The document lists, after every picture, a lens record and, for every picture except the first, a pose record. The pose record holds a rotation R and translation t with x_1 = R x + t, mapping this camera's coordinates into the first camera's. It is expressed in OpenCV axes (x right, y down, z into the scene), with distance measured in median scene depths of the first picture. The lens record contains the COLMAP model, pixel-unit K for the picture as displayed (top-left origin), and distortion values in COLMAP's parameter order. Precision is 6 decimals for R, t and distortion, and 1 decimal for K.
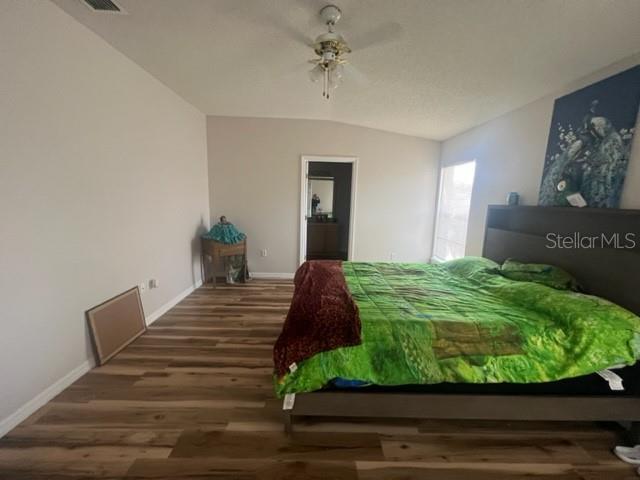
lens RADIAL K [[257.8, 0, 318.3], [0, 257.8, 240.1], [0, 0, 1]] dist [0.002107, 0.000489]
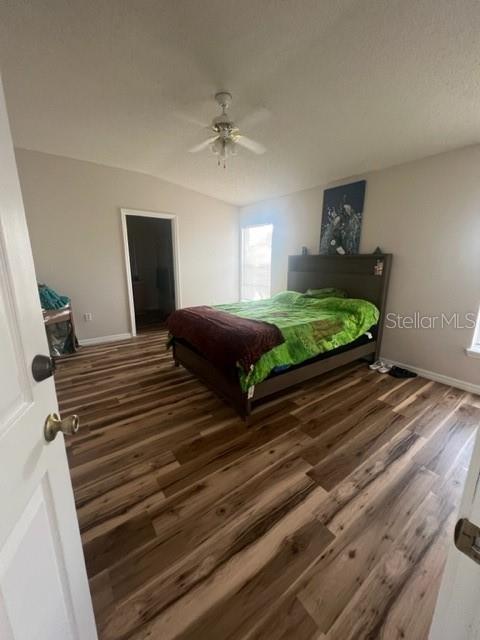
lens RADIAL K [[257.8, 0, 241.5], [0, 257.8, 322.1], [0, 0, 1]] dist [0.002107, 0.000489]
pose [[0.807932, -0.160416, 0.567021, -0.740959], [0.111699, 0.986479, 0.119928, 0.051168], [-0.578593, -0.033558, 0.814926, -0.104022]]
